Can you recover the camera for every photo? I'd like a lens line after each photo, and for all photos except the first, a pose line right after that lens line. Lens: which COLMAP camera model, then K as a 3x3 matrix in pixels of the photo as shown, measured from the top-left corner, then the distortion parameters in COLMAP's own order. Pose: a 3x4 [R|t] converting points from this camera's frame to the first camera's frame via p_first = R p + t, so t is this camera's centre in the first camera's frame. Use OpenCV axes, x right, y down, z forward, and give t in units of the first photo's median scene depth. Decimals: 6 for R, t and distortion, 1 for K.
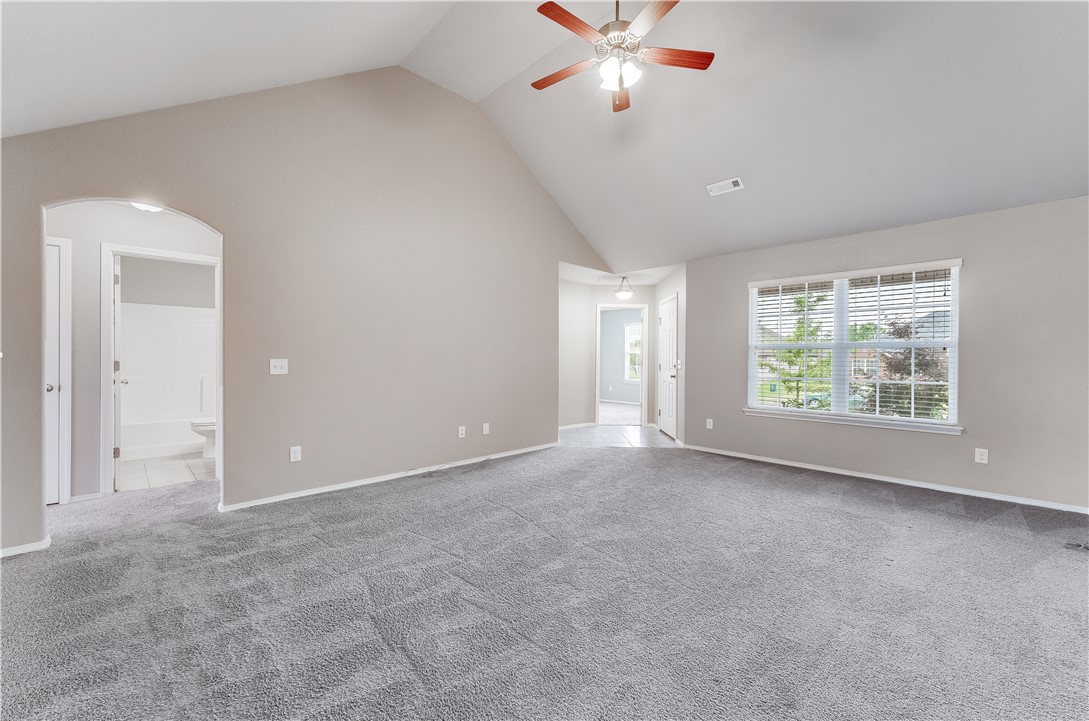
lens RADIAL K [[440.5, 0, 545.2], [0, 440.5, 361.9], [0, 0, 1]] dist [0.001481, -0.000255]
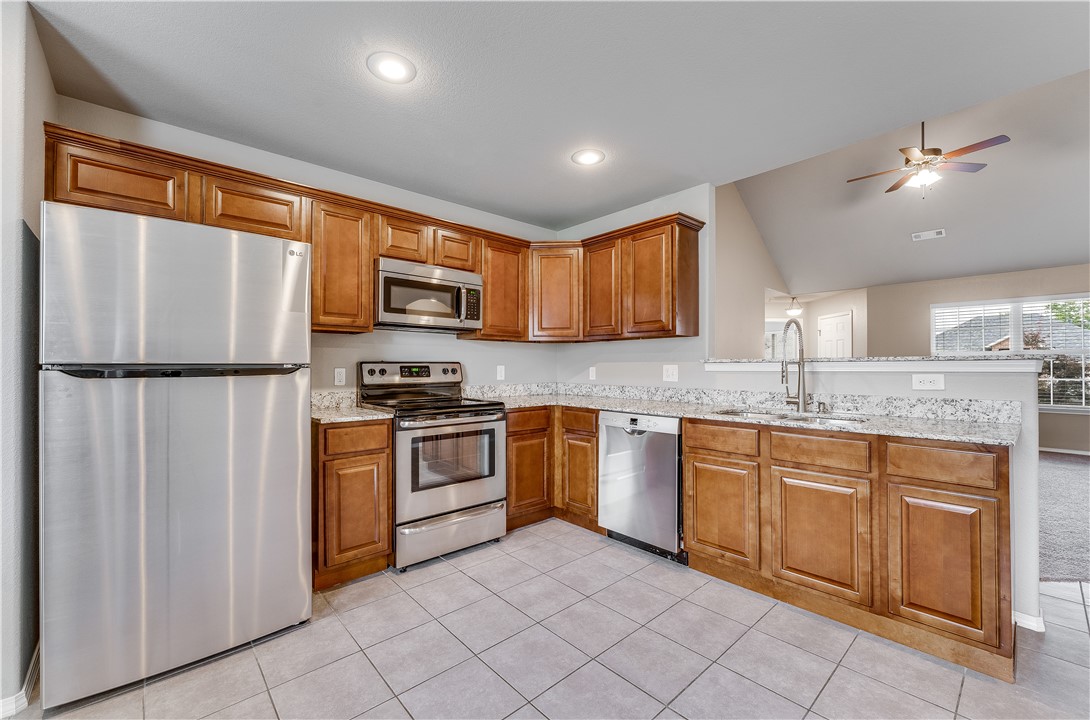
lens RADIAL K [[440.9, 0, 549.4], [0, 440.9, 361.3], [0, 0, 1]] dist [0.001481, -0.000255]
pose [[0.999807, -0.005574, -0.018850, -0.784720], [0.005364, 0.999923, -0.011154, -0.004264], [0.018910, 0.011051, 0.999760, -0.391866]]
